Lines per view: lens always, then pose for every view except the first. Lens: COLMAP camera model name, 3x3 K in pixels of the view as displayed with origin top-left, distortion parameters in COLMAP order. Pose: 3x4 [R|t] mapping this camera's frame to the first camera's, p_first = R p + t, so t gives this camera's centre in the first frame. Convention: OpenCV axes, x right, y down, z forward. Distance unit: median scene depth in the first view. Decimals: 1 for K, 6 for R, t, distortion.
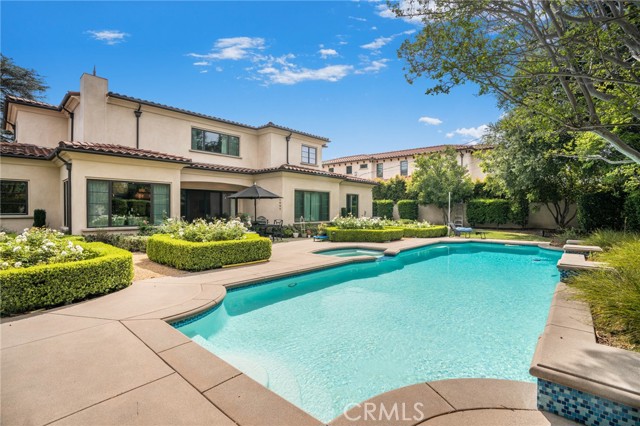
lens RADIAL K [[300.8, 0, 319.9], [0, 300.8, 214.0], [0, 0, 1]] dist [-0.042784, 0.001388]
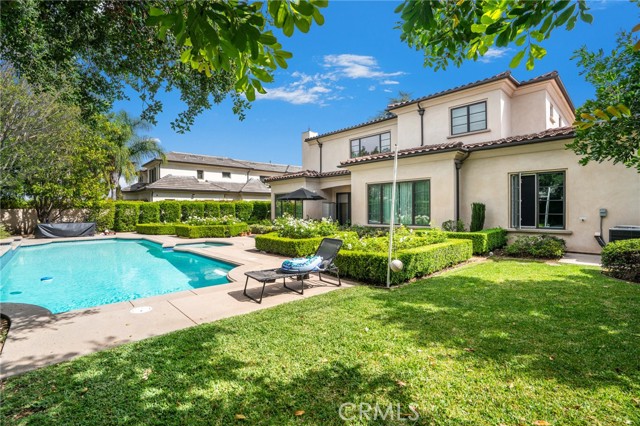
lens RADIAL K [[300.8, 0, 320.1], [0, 300.8, 211.3], [0, 0, 1]] dist [-0.042784, 0.001388]
pose [[-0.069393, 0.004460, -0.997579, 0.677291], [0.002774, 0.999987, 0.004278, -0.009038], [0.997586, -0.002471, -0.069404, 0.835196]]
